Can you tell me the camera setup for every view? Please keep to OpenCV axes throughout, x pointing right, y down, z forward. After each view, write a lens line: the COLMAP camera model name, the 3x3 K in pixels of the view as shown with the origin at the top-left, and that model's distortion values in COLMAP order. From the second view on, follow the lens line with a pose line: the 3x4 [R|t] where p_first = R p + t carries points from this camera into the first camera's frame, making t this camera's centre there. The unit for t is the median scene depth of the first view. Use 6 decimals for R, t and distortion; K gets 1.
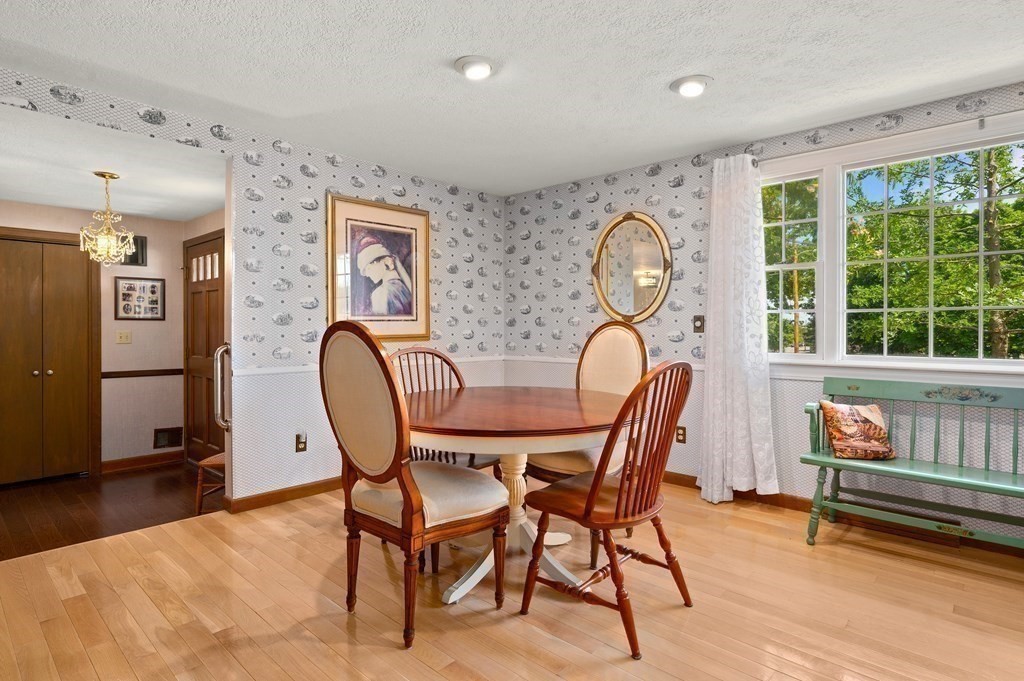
lens RADIAL K [[525.6, 0, 512.6], [0, 525.6, 336.6], [0, 0, 1]] dist [-0.005964, -0.000301]
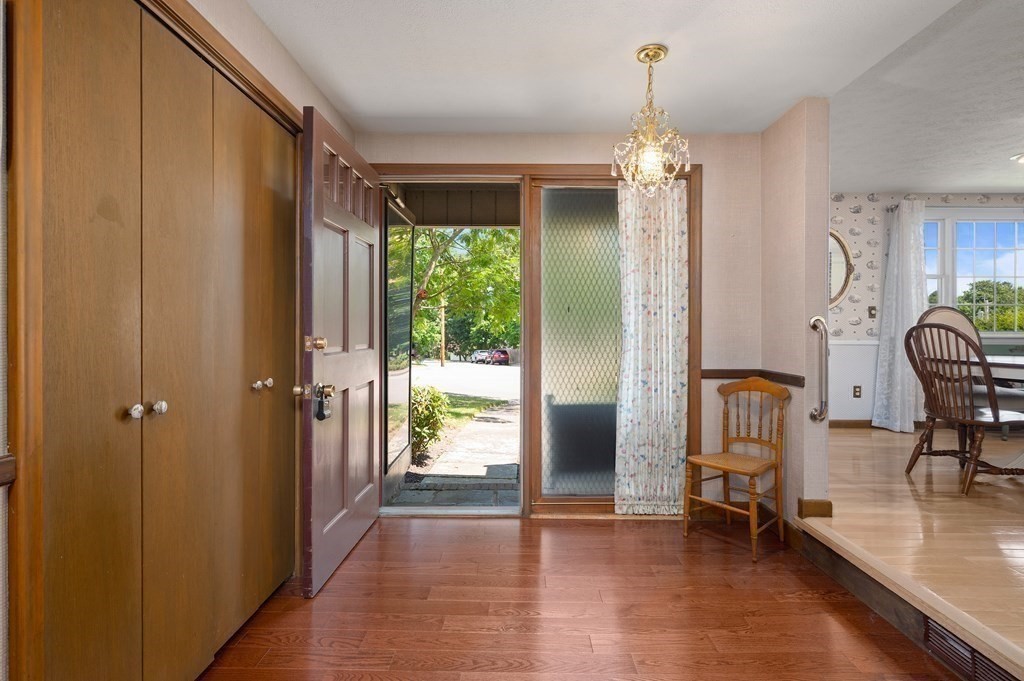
lens RADIAL K [[537.1, 0, 511.9], [0, 537.1, 334.9], [0, 0, 1]] dist [0.012168, -0.001739]
pose [[0.716156, -0.015232, 0.697774, -1.437688], [0.017848, 0.999835, 0.003509, 0.015600], [-0.697712, 0.009941, 0.716309, 0.665741]]
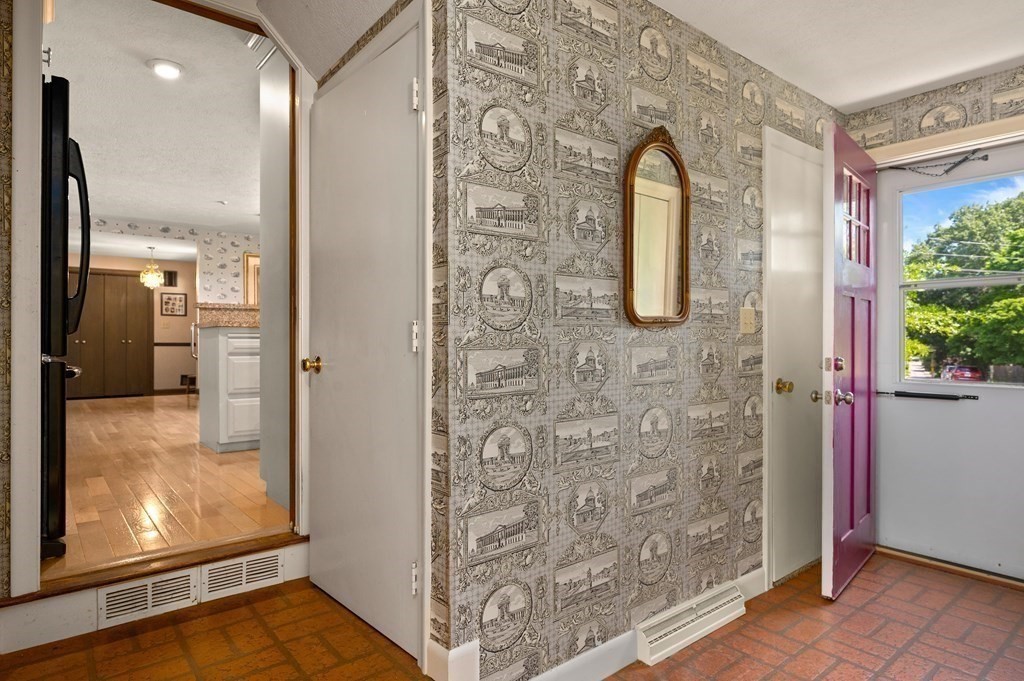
lens RADIAL K [[564.7, 0, 509.5], [0, 564.7, 341.9], [0, 0, 1]] dist [0.000902, -0.001268]
pose [[0.989486, -0.001318, -0.144620, 0.791834], [0.000055, 0.999962, -0.008739, 0.082241], [0.144626, 0.008639, 0.989449, -0.848193]]
